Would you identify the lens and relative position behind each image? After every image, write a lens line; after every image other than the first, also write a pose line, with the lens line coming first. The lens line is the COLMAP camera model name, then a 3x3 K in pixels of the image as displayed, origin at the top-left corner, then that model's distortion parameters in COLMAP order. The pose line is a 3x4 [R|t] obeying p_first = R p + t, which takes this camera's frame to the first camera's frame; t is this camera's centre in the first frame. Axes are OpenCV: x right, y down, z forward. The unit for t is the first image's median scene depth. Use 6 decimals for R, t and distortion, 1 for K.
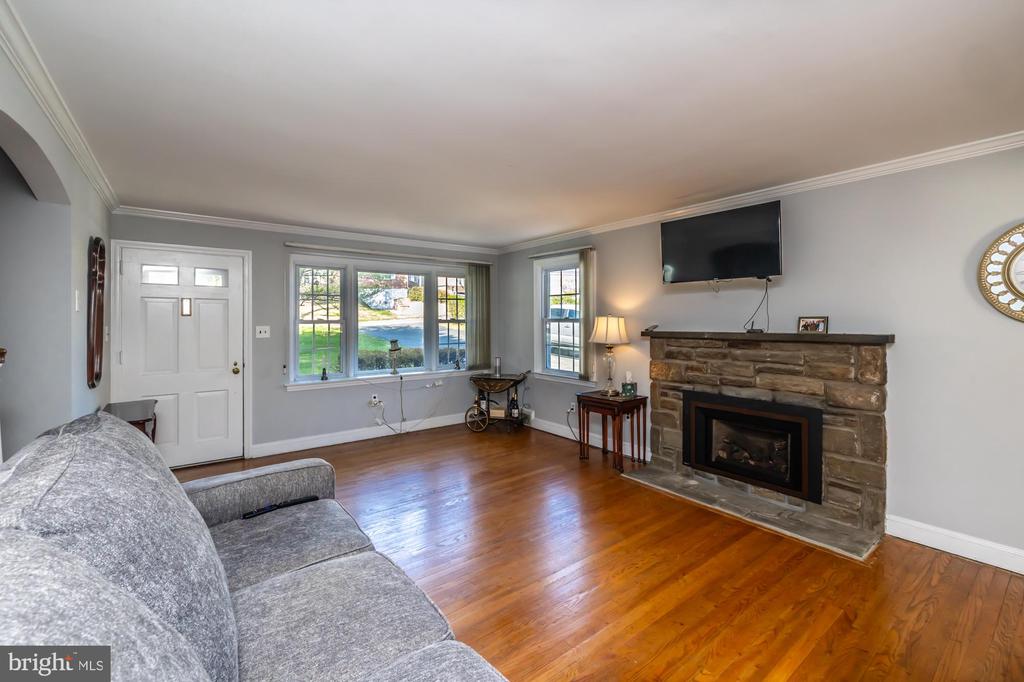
lens RADIAL K [[434.1, 0, 519.9], [0, 434.1, 319.6], [0, 0, 1]] dist [-0.001211, 0.001325]
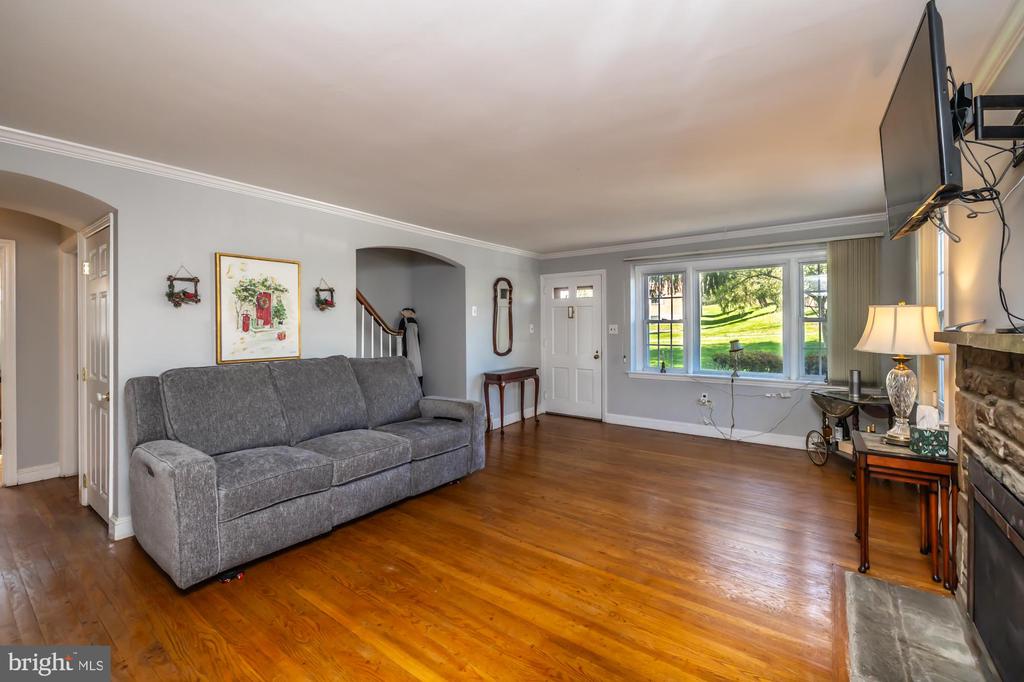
lens RADIAL K [[434.1, 0, 508.1], [0, 434.1, 330.0], [0, 0, 1]] dist [-0.001211, 0.001325]
pose [[0.265278, 0.008310, -0.964136, 0.697894], [0.006495, 0.999925, 0.010405, 0.017247], [0.964150, -0.009023, 0.265204, 0.408252]]
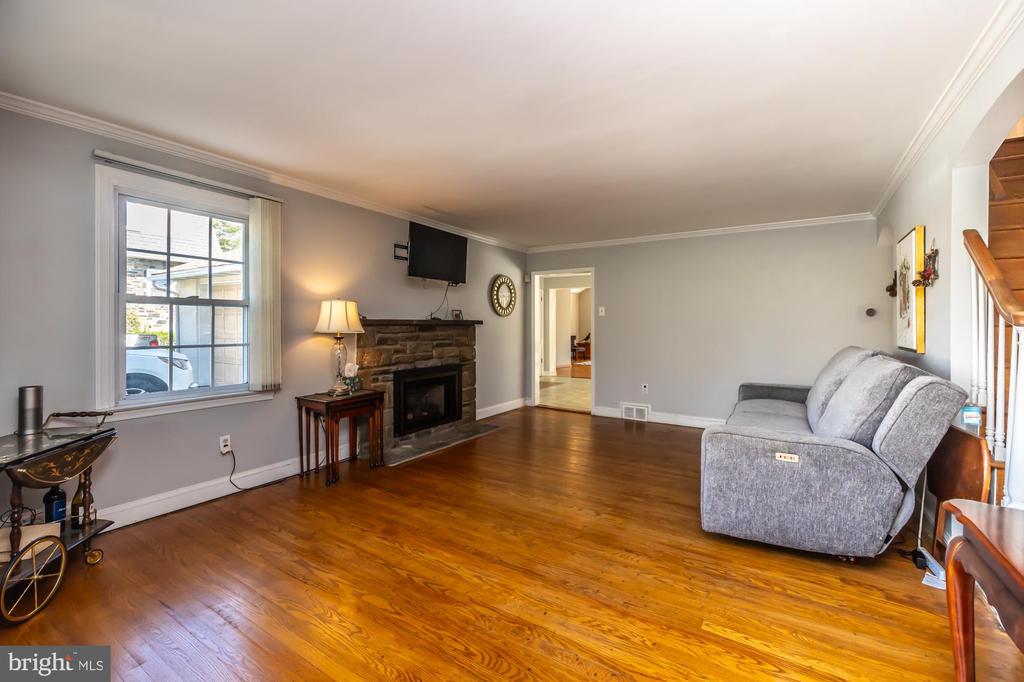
lens RADIAL K [[434.1, 0, 509.9], [0, 434.1, 324.6], [0, 0, 1]] dist [-0.001211, 0.001325]
pose [[-0.323962, 0.000123, 0.946070, -0.790181], [-0.007623, 0.999967, -0.002741, 0.042582], [-0.946039, -0.008100, -0.323950, 1.090758]]
